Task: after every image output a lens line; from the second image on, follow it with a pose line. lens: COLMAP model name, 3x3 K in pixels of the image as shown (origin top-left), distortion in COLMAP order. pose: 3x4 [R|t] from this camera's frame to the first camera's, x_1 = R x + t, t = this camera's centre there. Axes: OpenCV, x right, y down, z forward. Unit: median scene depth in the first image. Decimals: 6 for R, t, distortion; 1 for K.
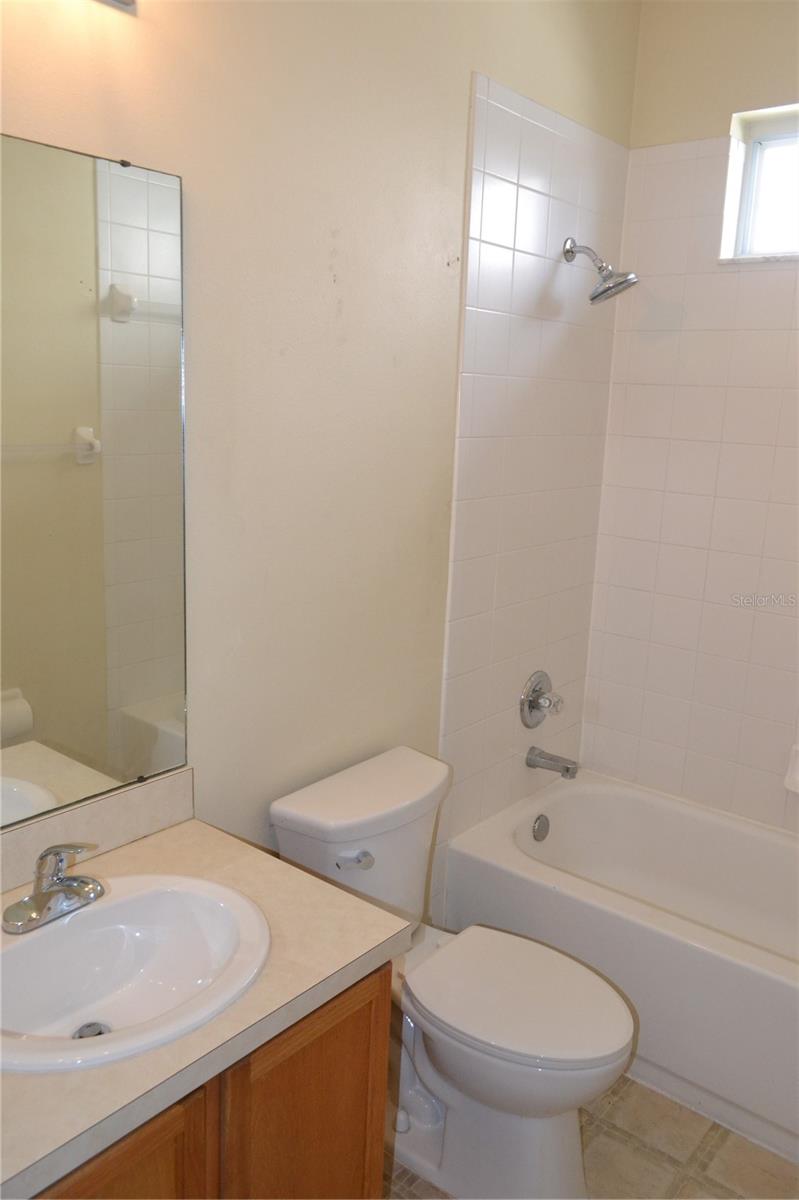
lens RADIAL K [[951.7, 0, 399.0], [0, 951.7, 593.3], [0, 0, 1]] dist [-0.013795, 0.007067]
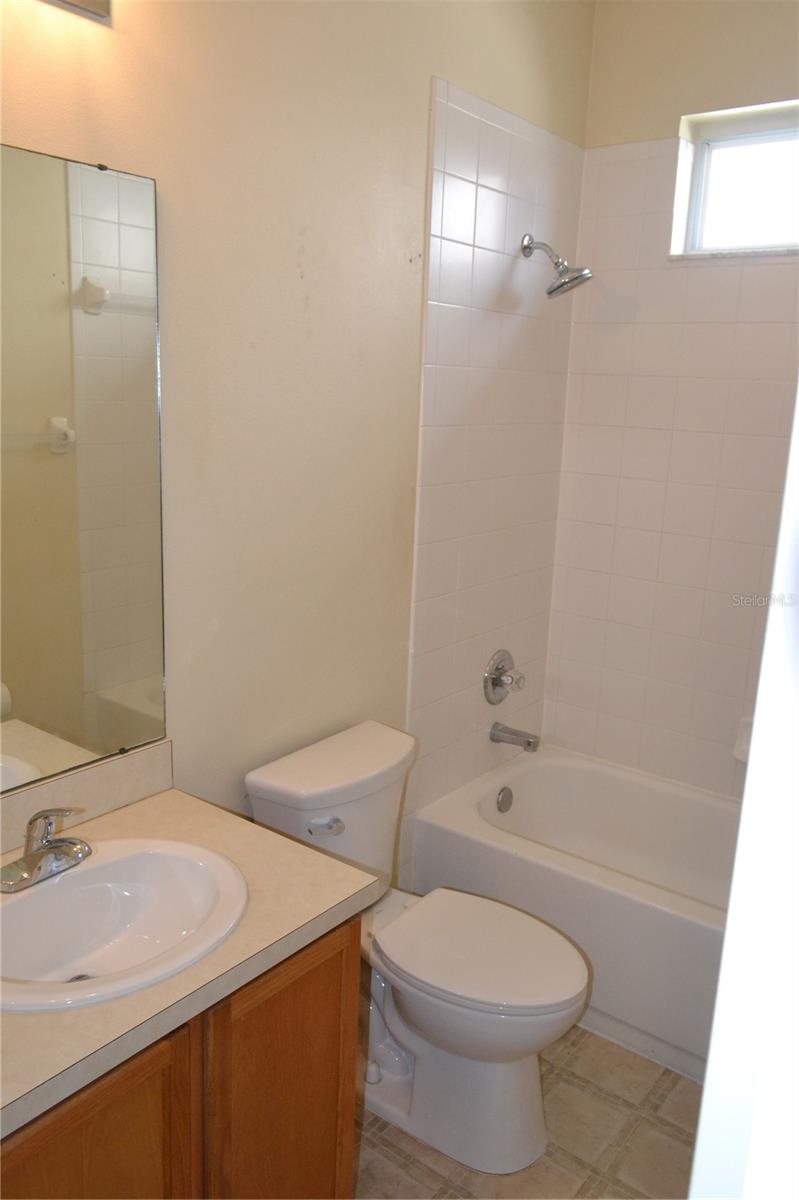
lens RADIAL K [[951.7, 0, 399.3], [0, 951.7, 592.0], [0, 0, 1]] dist [-0.013795, 0.007067]
pose [[0.999488, -0.008365, 0.030879, 0.003593], [0.008050, 0.999914, 0.010314, 0.007764], [-0.030963, -0.010060, 0.999470, -0.046976]]
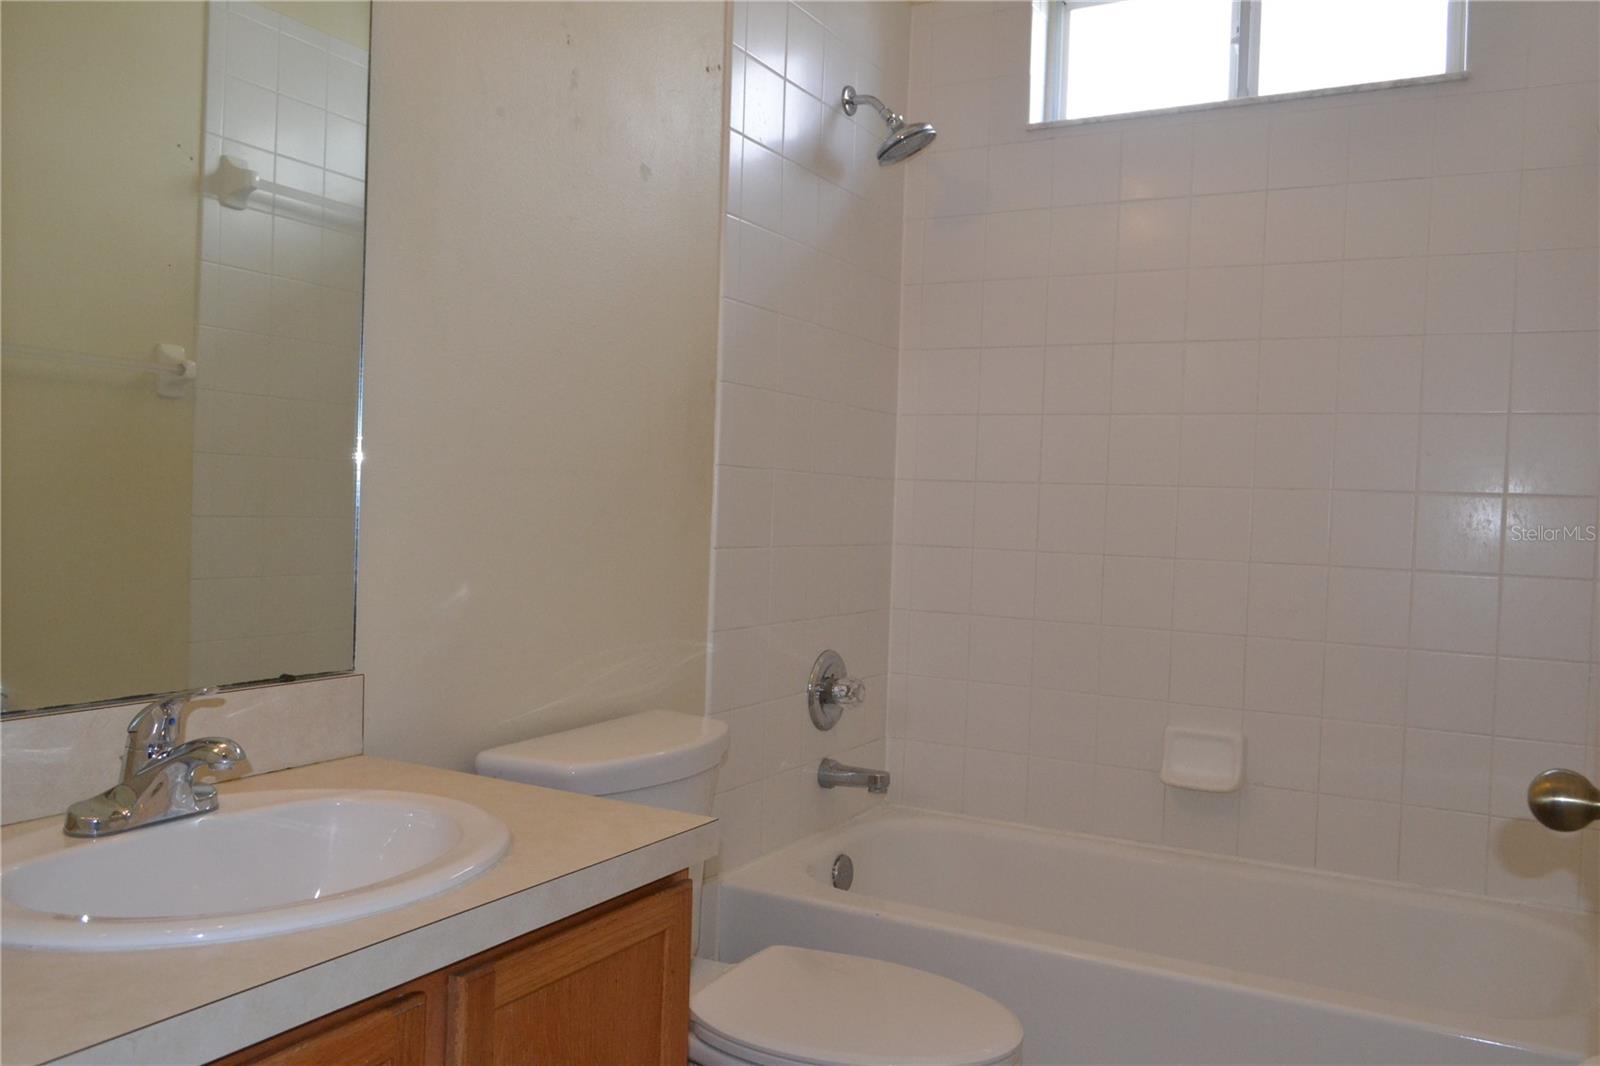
lens RADIAL K [[1268.9, 0, 811.0], [0, 1268.9, 539.5], [0, 0, 1]] dist [-0.013795, 0.007067]
pose [[0.982407, -0.008888, 0.186541, -0.056530], [0.043262, 0.982527, -0.181024, 0.203451], [-0.181673, 0.185909, 0.965626, 0.051751]]
